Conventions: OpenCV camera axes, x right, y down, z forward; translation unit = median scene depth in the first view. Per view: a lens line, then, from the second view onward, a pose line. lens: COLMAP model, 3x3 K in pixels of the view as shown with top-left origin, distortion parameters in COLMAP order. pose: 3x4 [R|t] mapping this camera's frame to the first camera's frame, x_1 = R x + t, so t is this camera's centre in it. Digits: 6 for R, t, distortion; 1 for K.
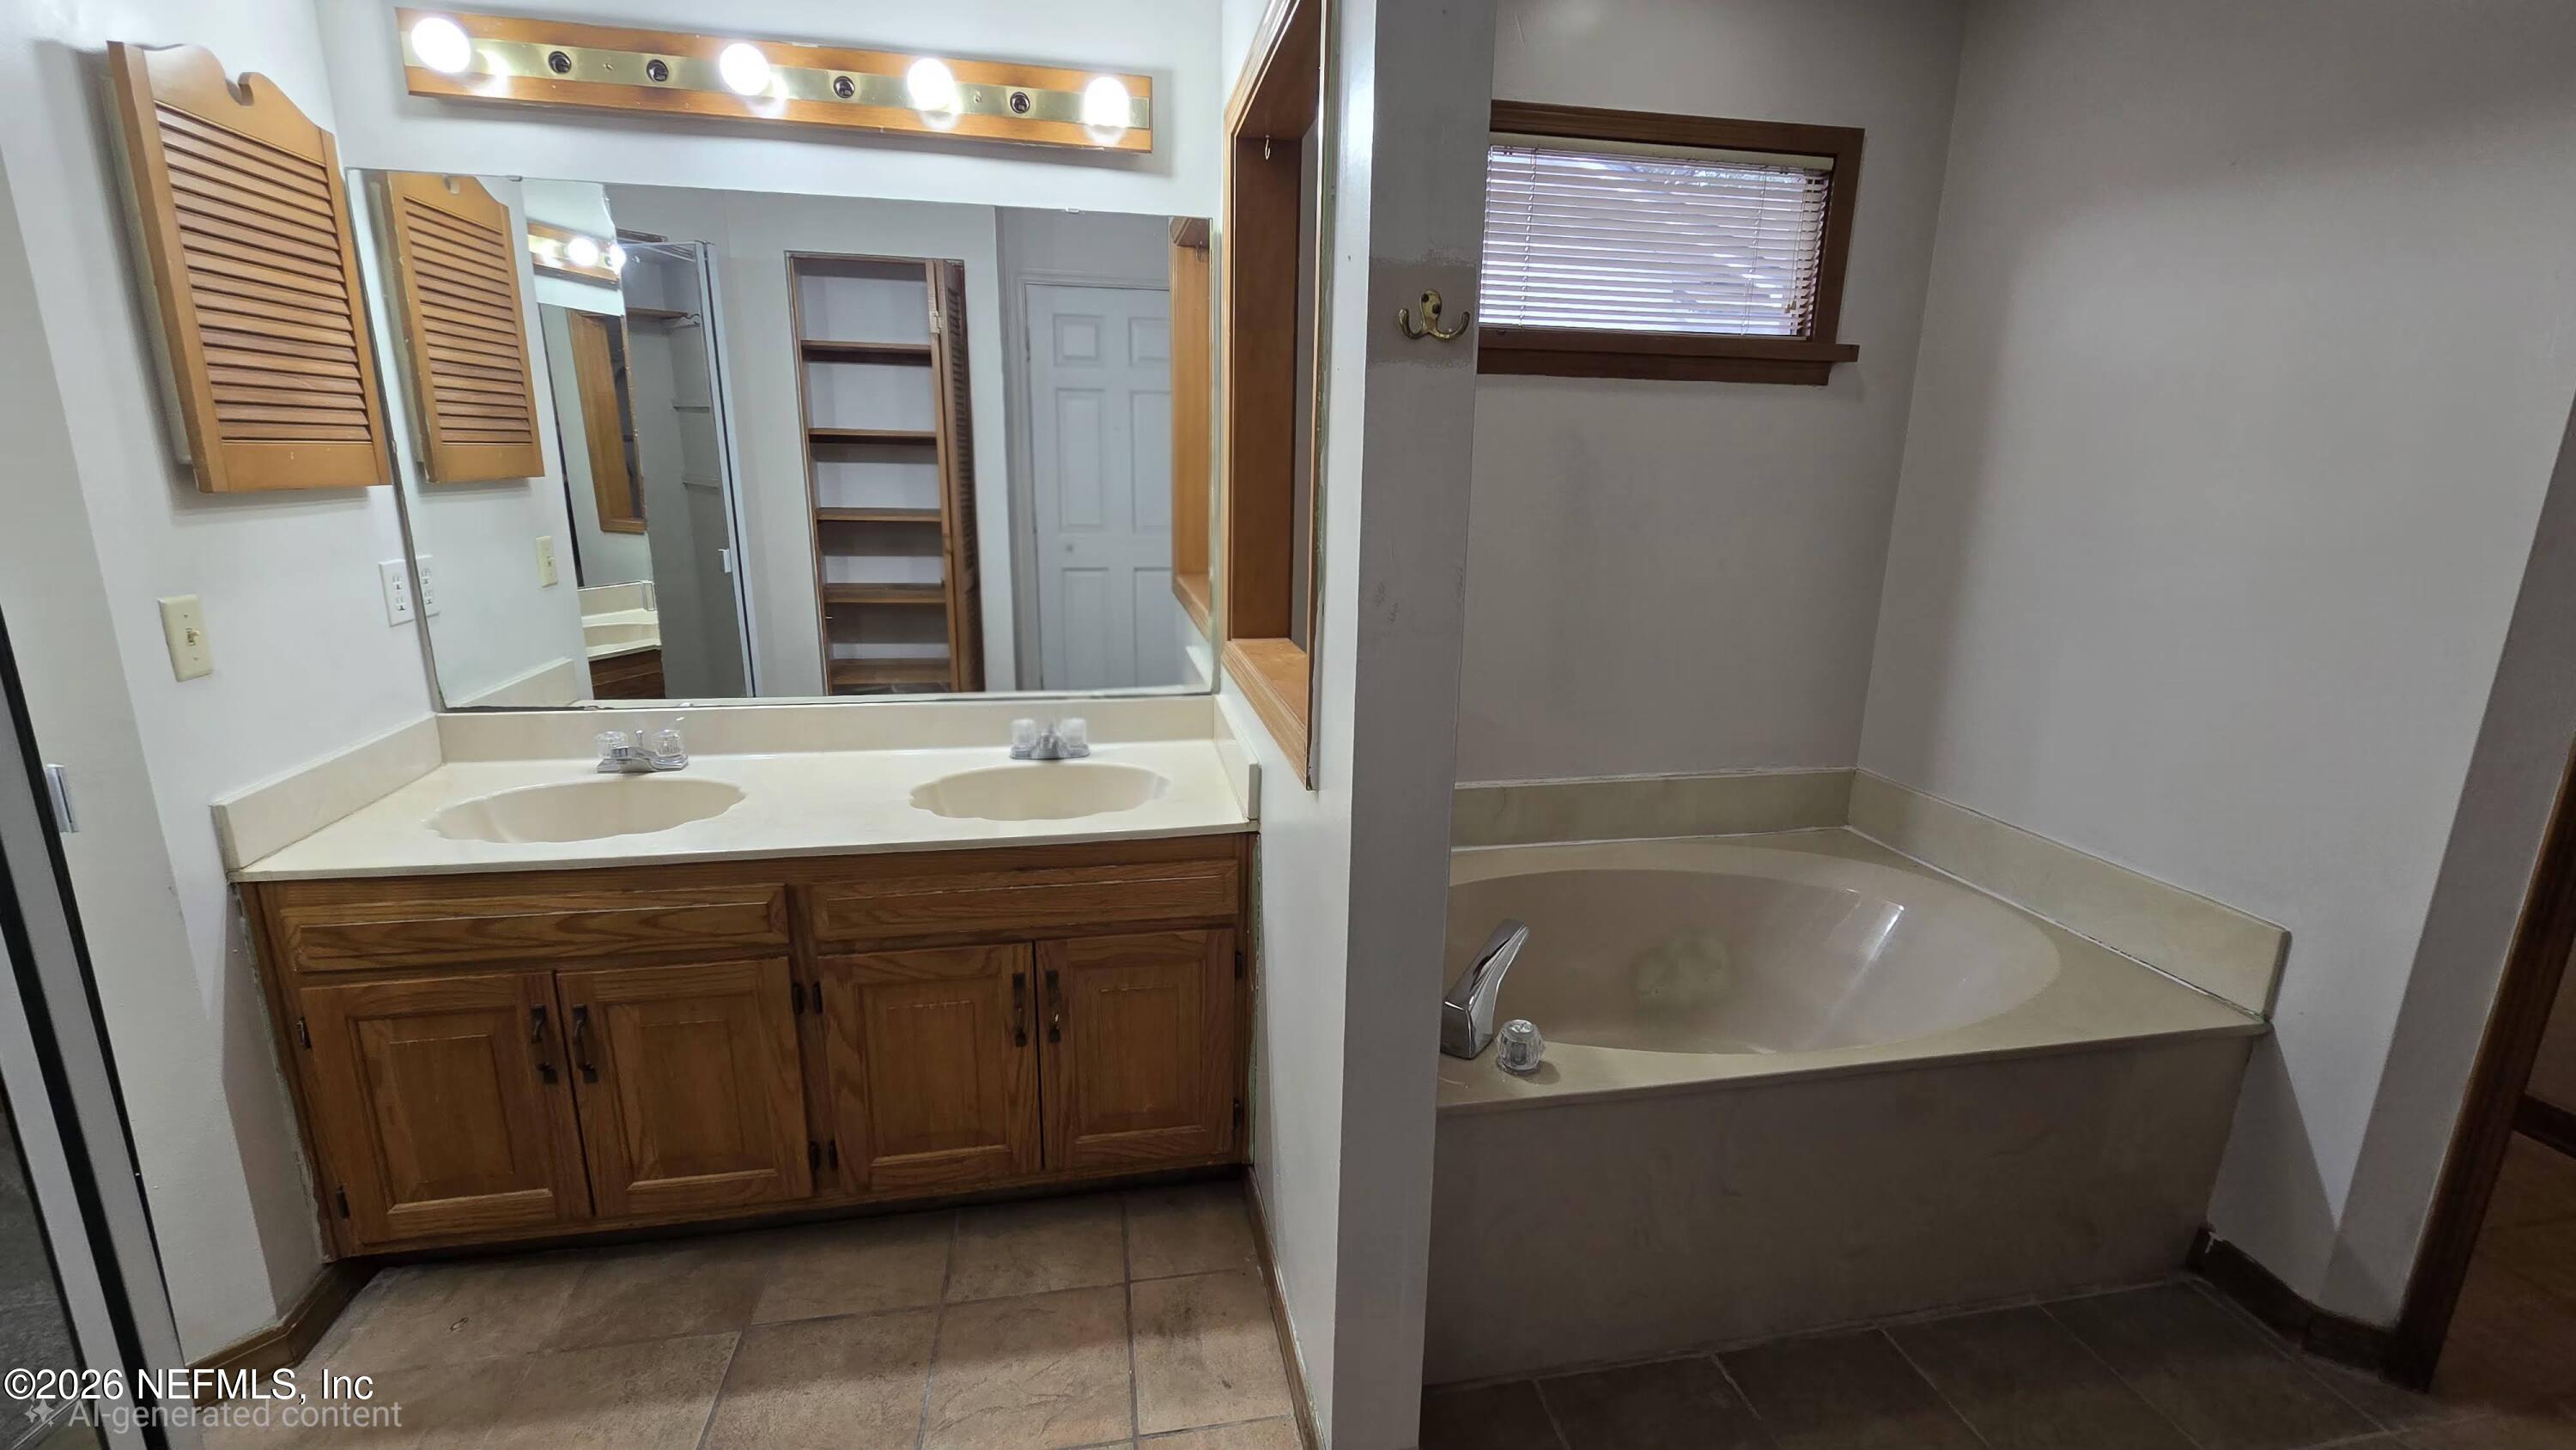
lens RADIAL K [[1058.0, 0, 1281.3], [0, 1058.0, 714.9], [0, 0, 1]] dist [-0.001693, 0.002155]
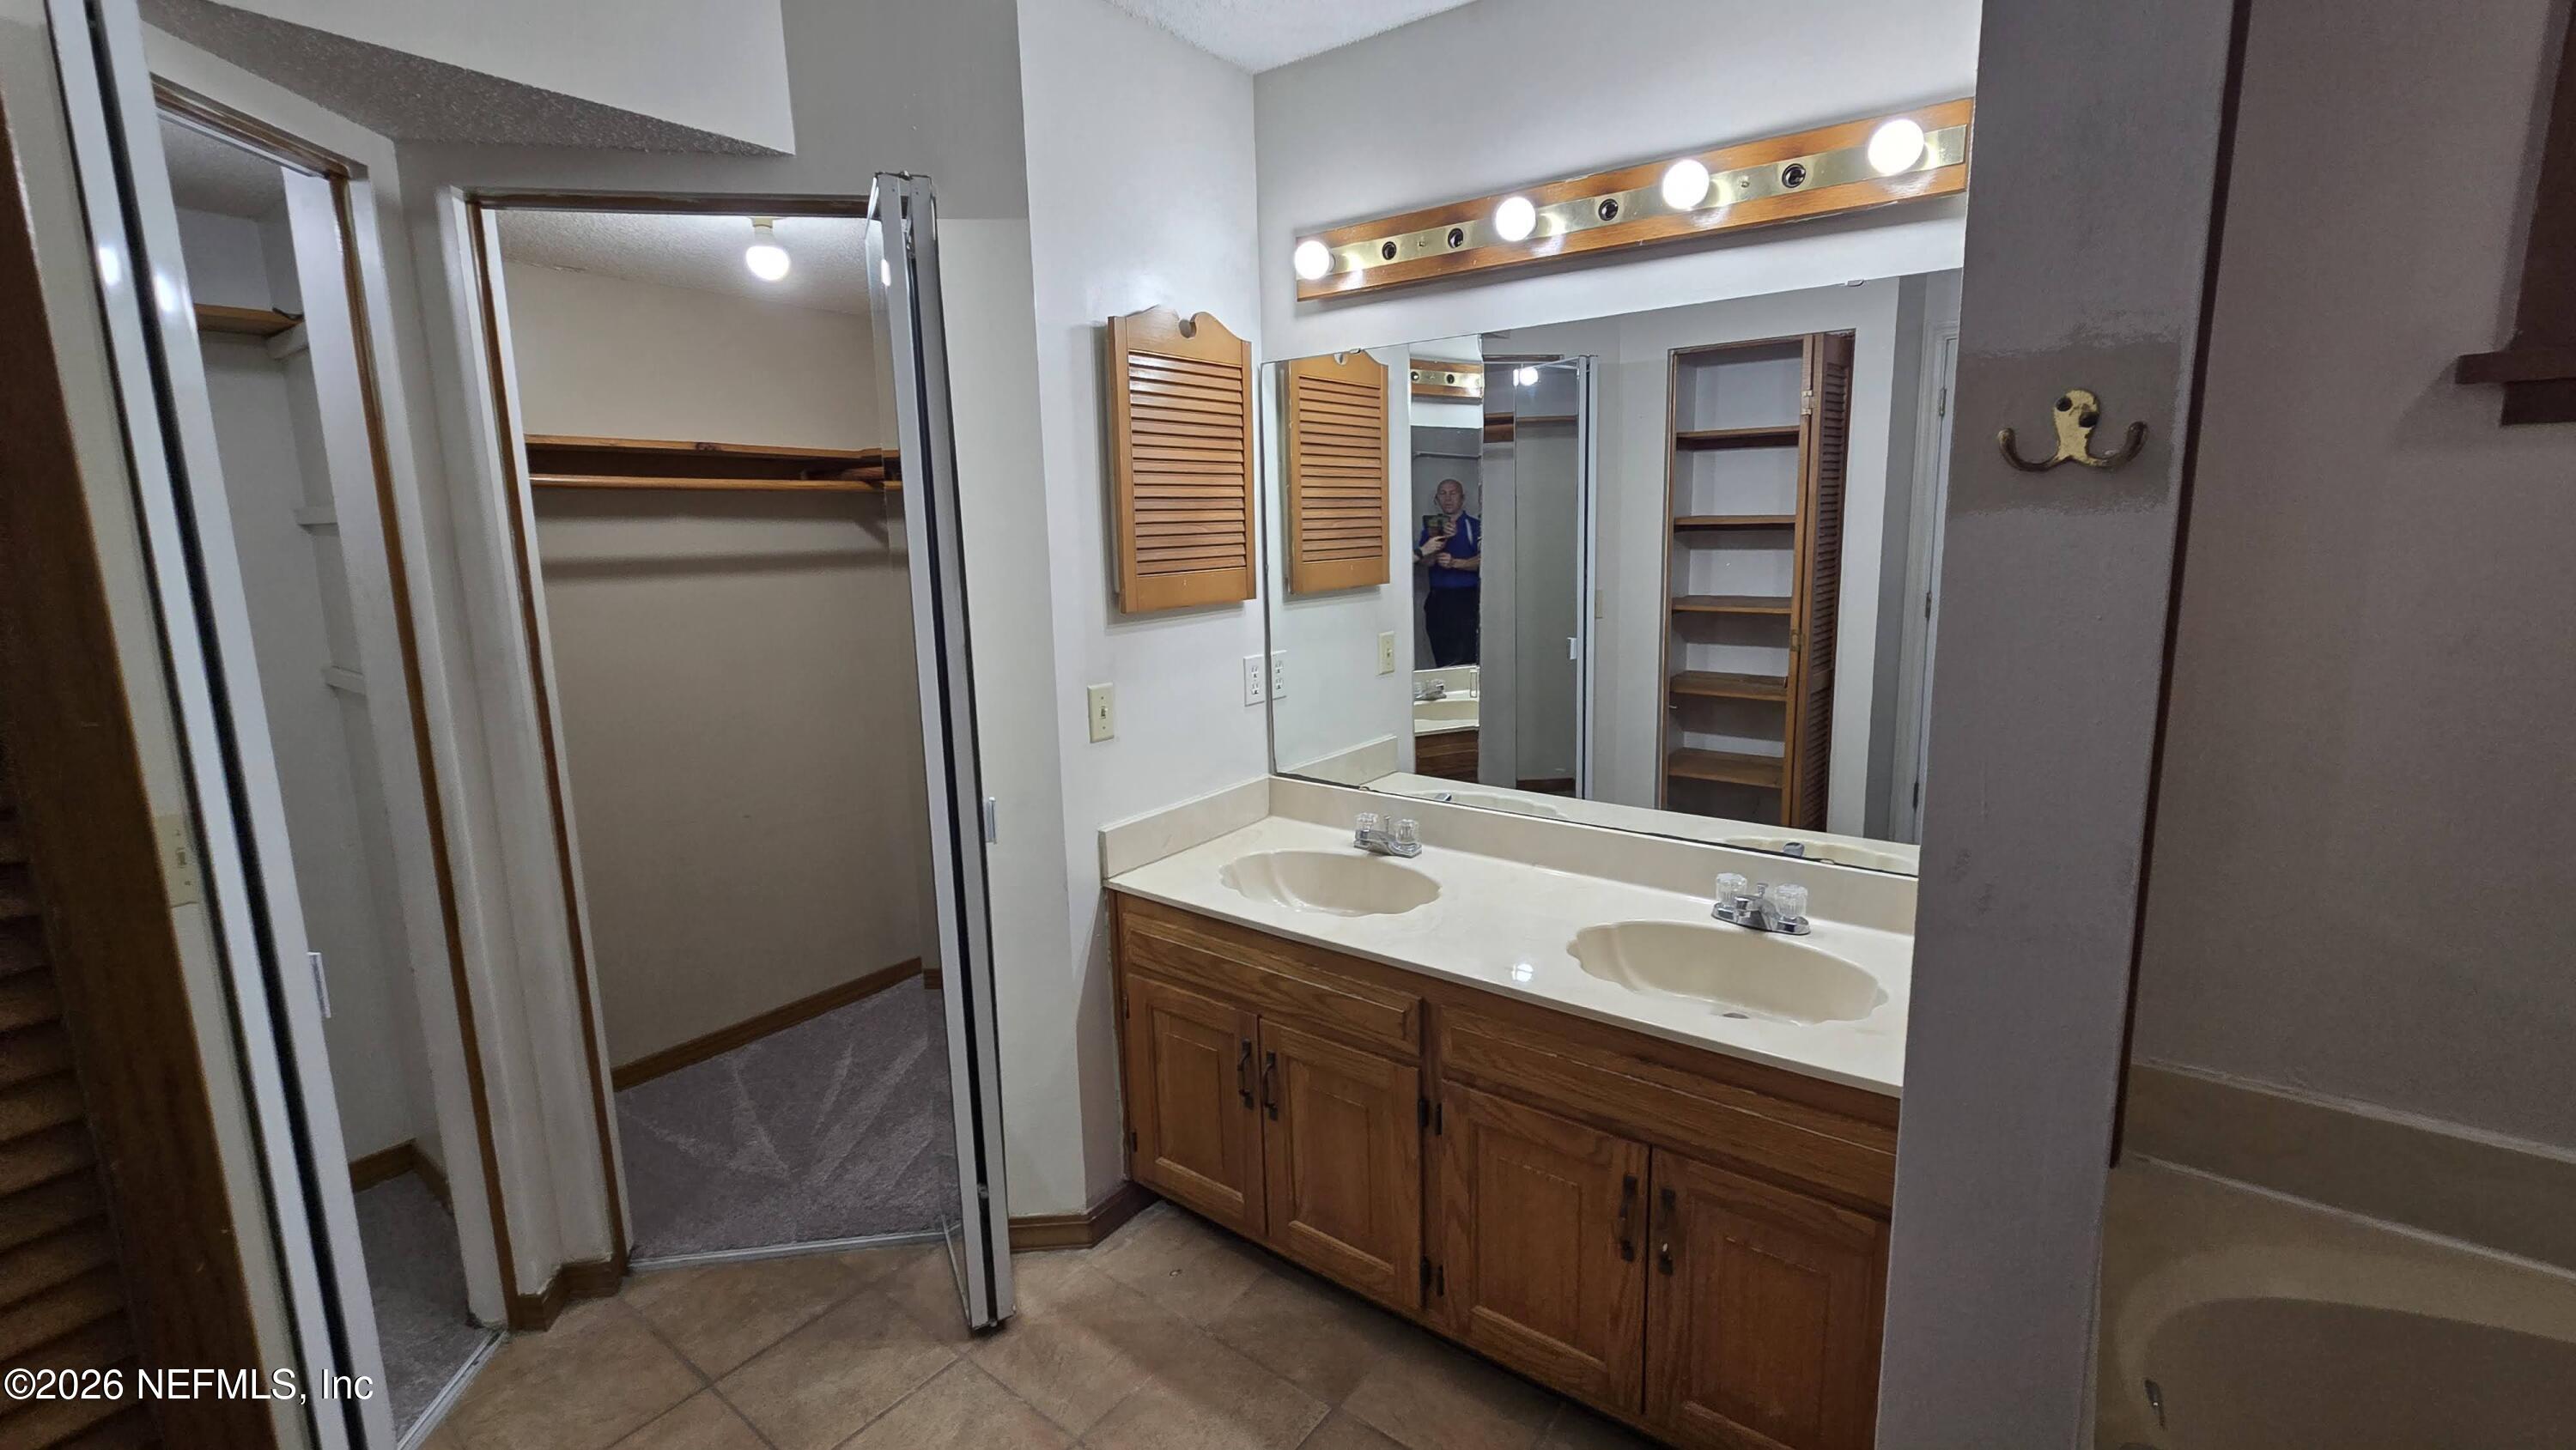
lens RADIAL K [[1077.1, 0, 1304.1], [0, 1077.1, 704.2], [0, 0, 1]] dist [-0.002147, 0.000179]
pose [[0.675602, 0.091136, -0.731612, 0.179710], [-0.141918, 0.989848, -0.007749, -0.092433], [0.723479, 0.109064, 0.681677, 0.167239]]
